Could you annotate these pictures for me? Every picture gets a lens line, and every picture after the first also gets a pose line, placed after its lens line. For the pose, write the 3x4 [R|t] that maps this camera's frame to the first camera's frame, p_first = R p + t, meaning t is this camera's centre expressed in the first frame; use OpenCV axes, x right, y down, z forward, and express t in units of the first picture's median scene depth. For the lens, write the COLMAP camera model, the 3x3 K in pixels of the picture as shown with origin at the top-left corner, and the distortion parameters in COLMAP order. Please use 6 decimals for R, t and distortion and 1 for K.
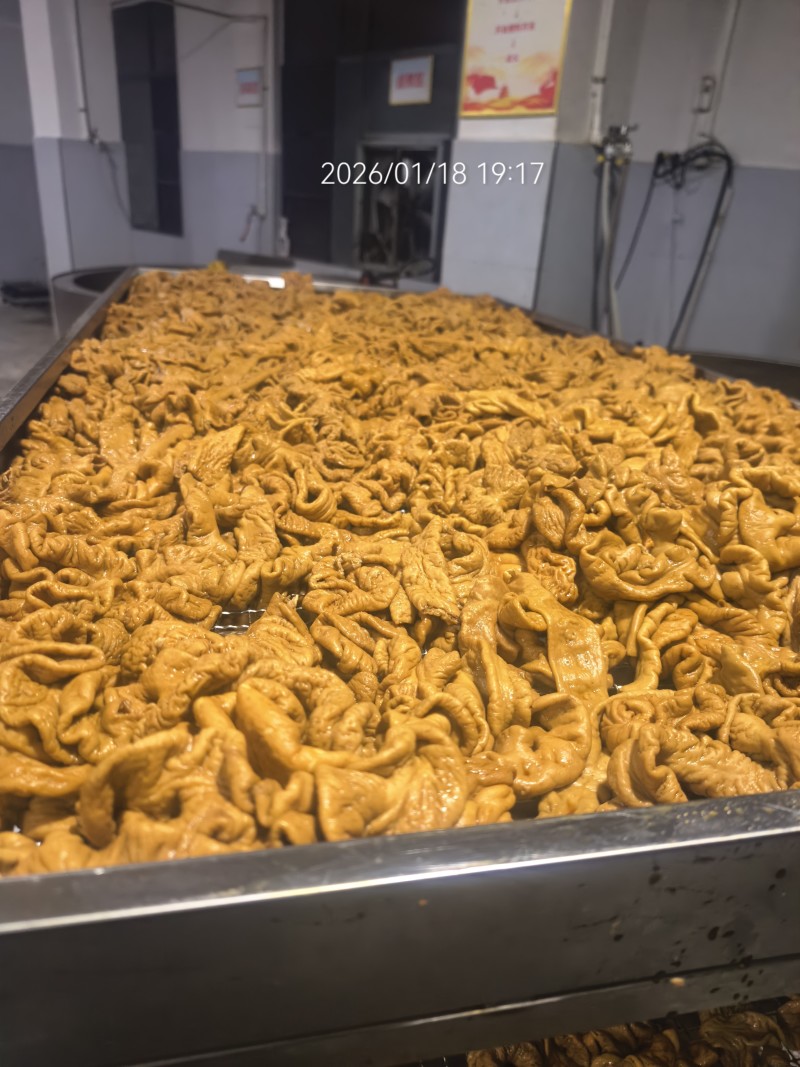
lens RADIAL K [[729.4, 0, 390.7], [0, 729.4, 547.9], [0, 0, 1]] dist [0.023477, -0.030392]
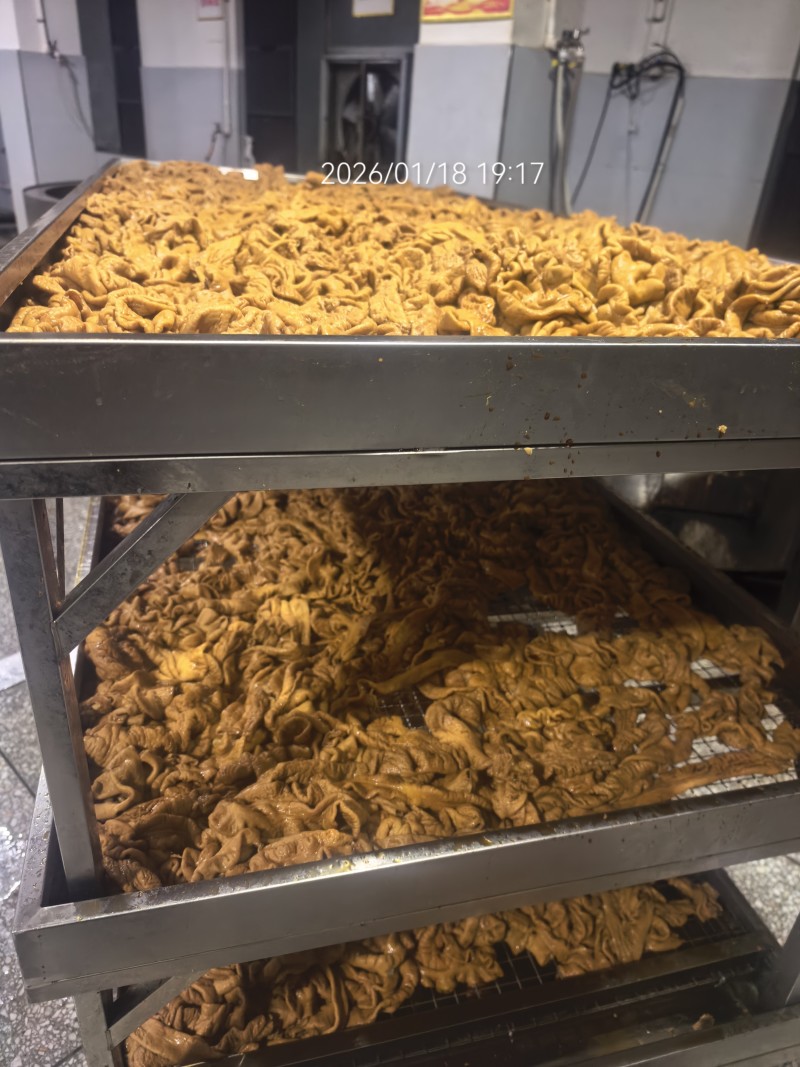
lens RADIAL K [[745.3, 0, 388.3], [0, 745.3, 555.1], [0, 0, 1]] dist [-0.001953, 0.000783]
pose [[0.999278, -0.017825, 0.033563, -0.002652], [0.015518, 0.997579, 0.067786, 0.282363], [-0.034690, -0.067216, 0.997135, -0.303669]]
